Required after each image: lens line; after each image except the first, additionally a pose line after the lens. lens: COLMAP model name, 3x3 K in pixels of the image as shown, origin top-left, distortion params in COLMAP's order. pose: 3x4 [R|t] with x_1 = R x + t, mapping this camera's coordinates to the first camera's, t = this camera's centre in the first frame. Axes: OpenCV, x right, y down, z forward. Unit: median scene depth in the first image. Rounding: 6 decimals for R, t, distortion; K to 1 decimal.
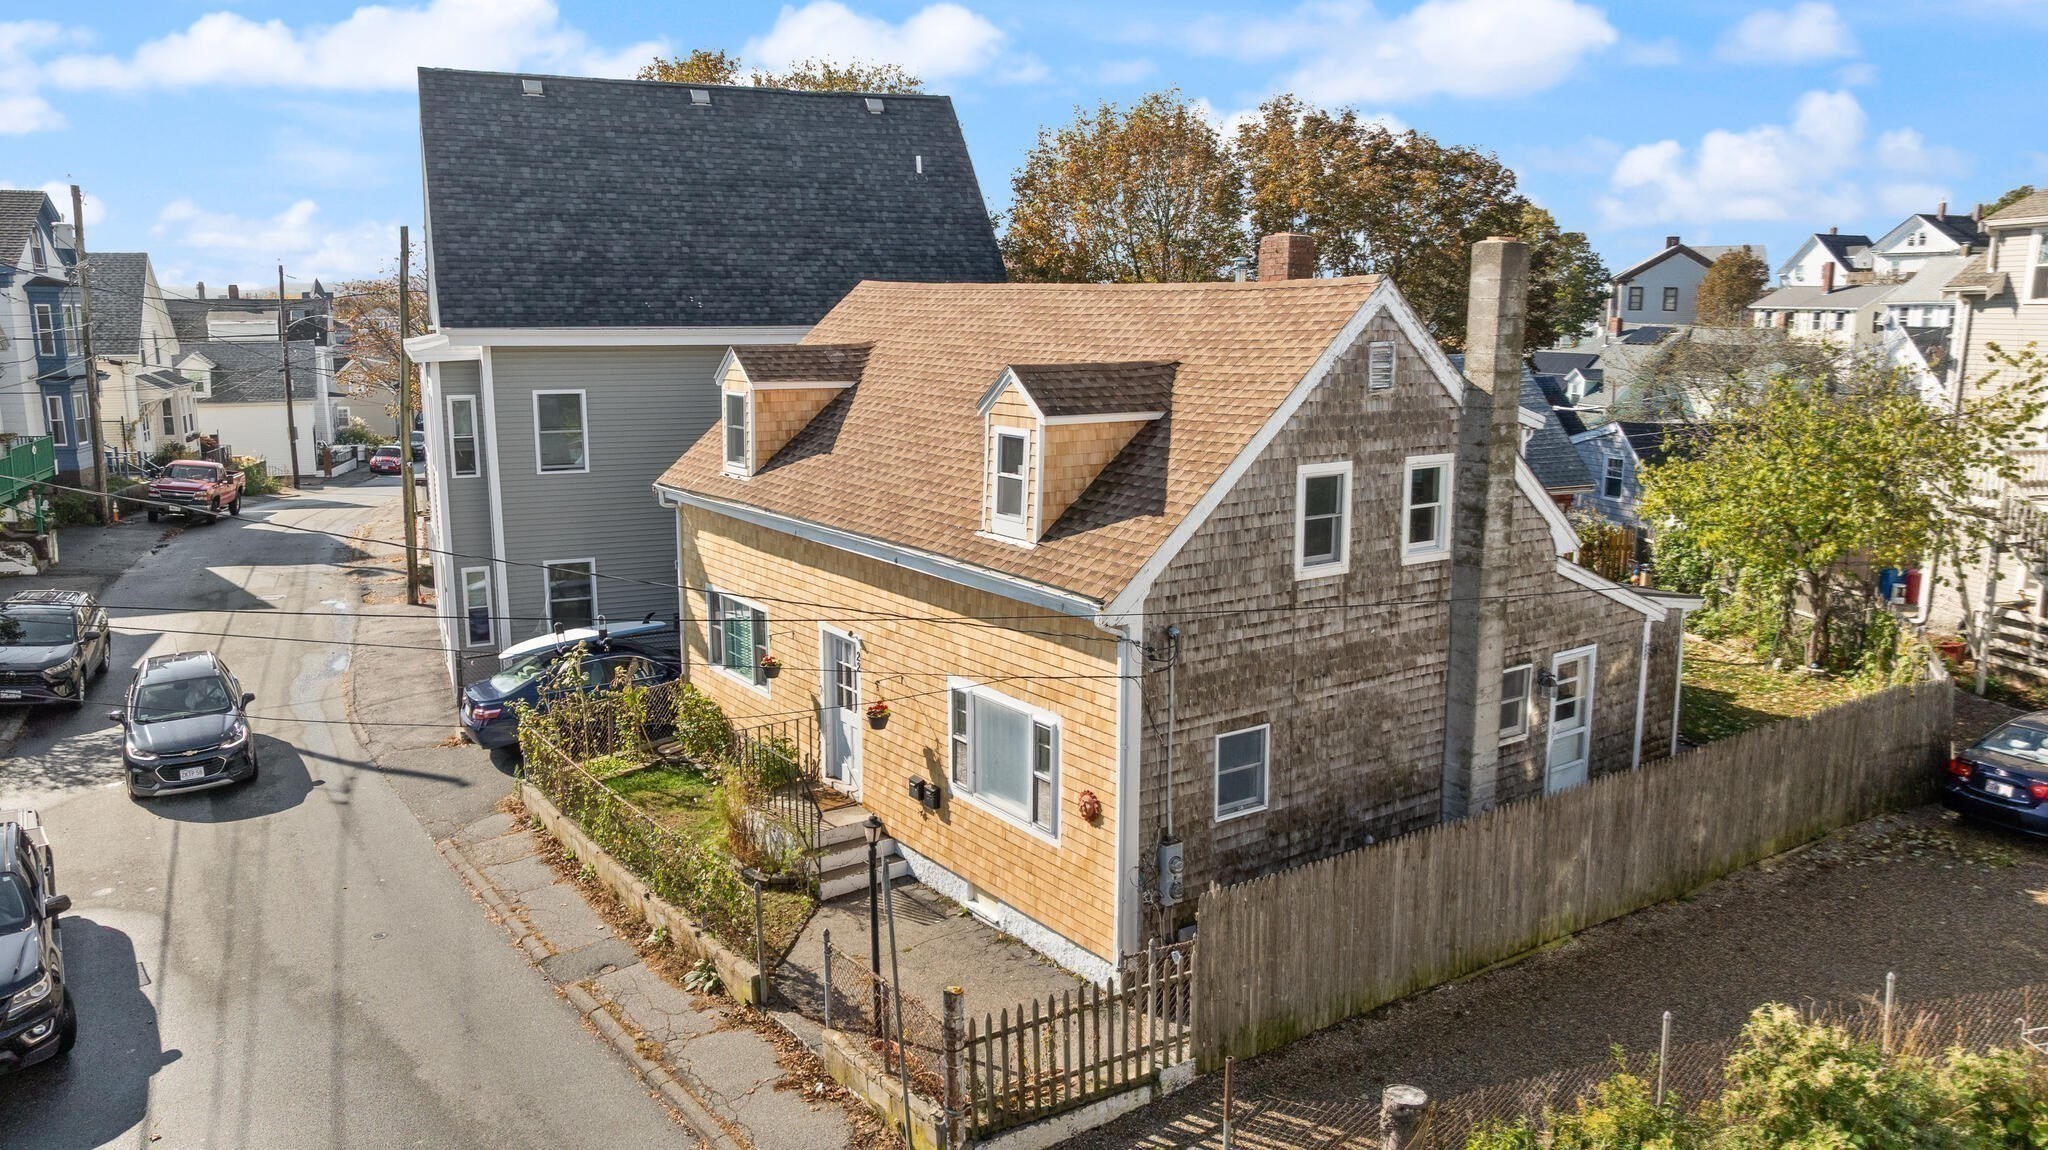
lens RADIAL K [[1470.9, 0, 1024.0], [0, 1470.9, 575.0], [0, 0, 1]] dist [-0.042851, 0.059680]
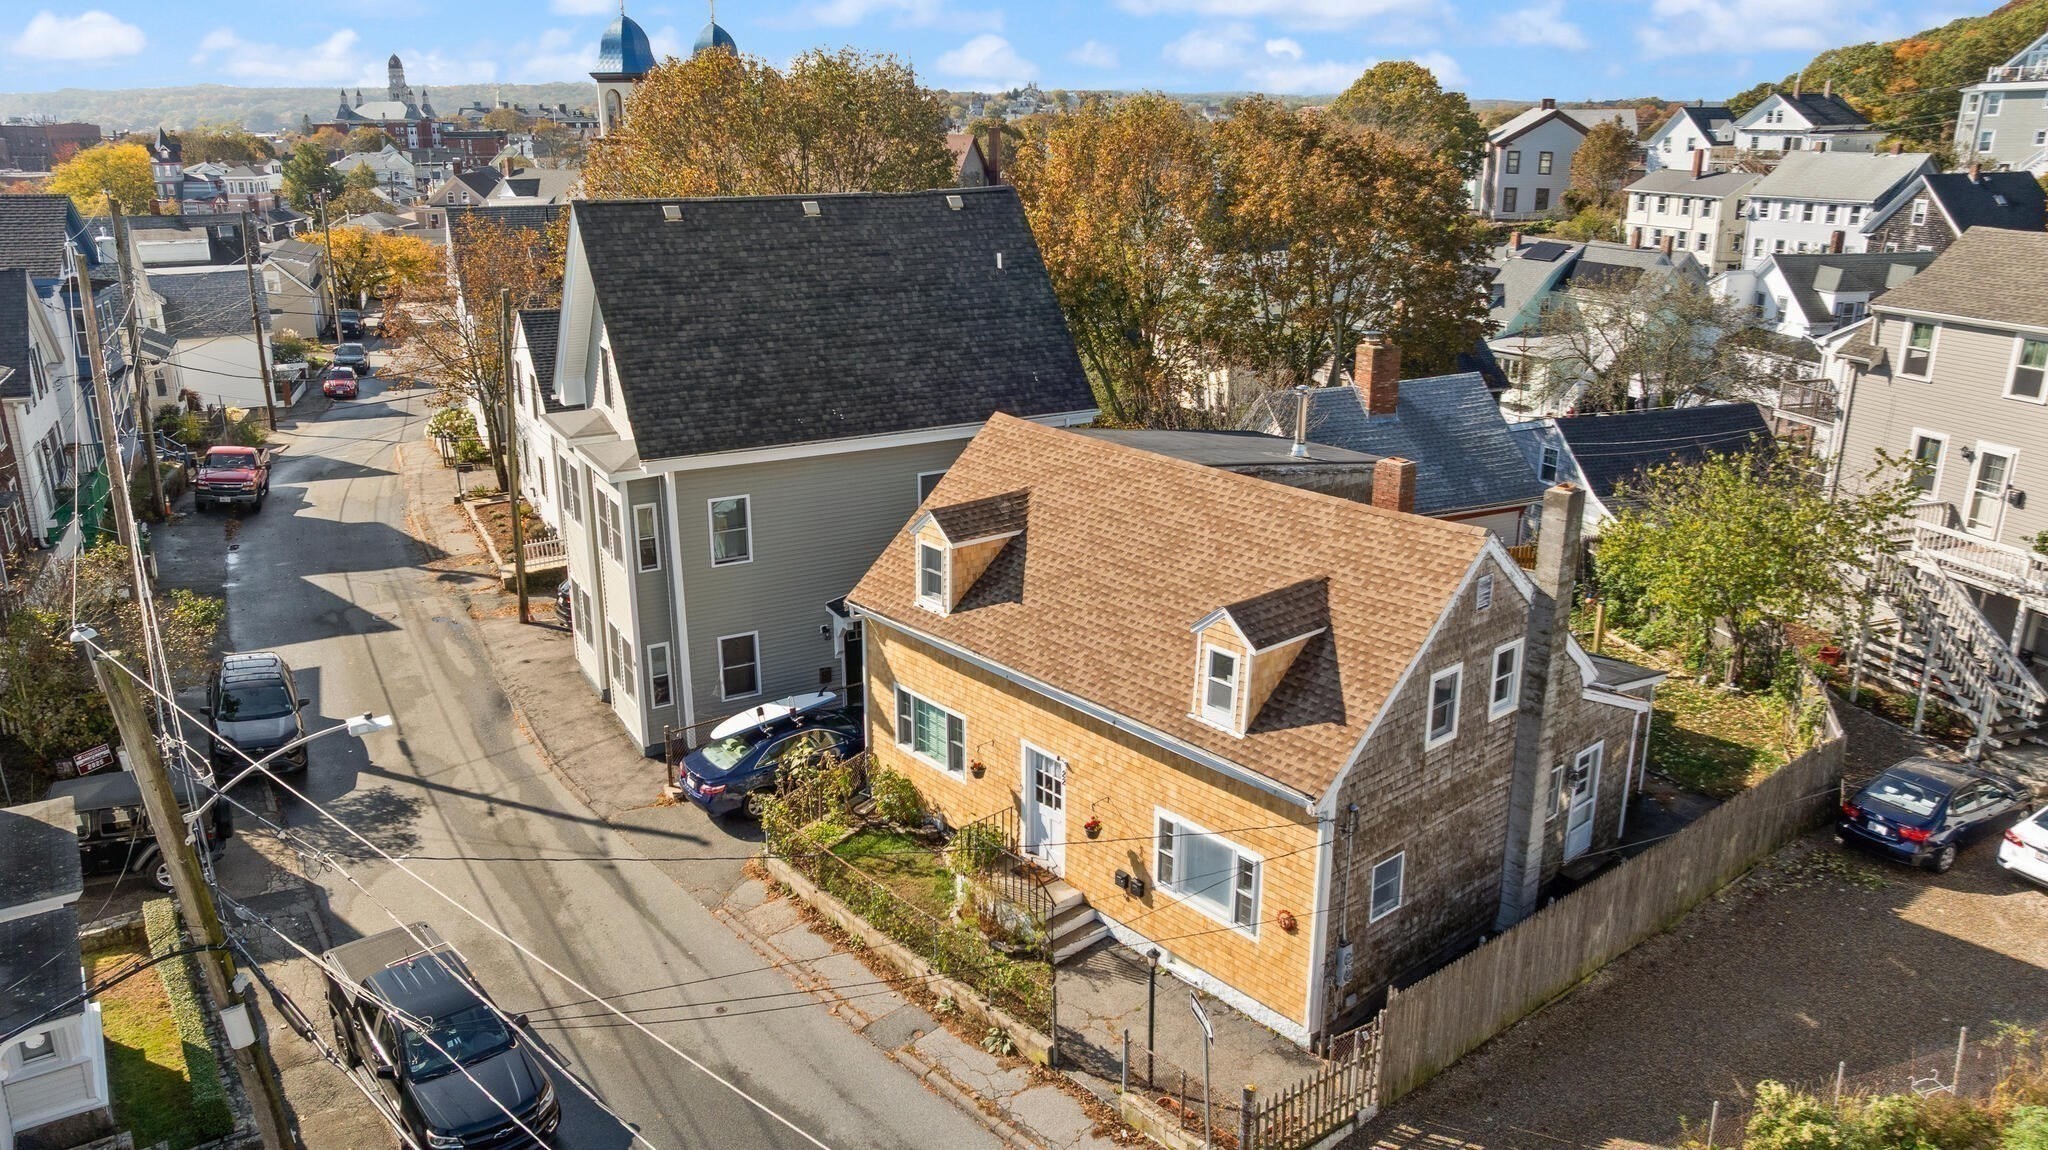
lens RADIAL K [[1461.5, 0, 1029.9], [0, 1461.5, 583.0], [0, 0, 1]] dist [-0.037233, 0.038350]
pose [[0.995505, -0.030756, 0.089577, -0.284232], [0.019346, 0.991898, 0.125556, -0.309928], [-0.092713, -0.123259, 0.988034, -0.291799]]
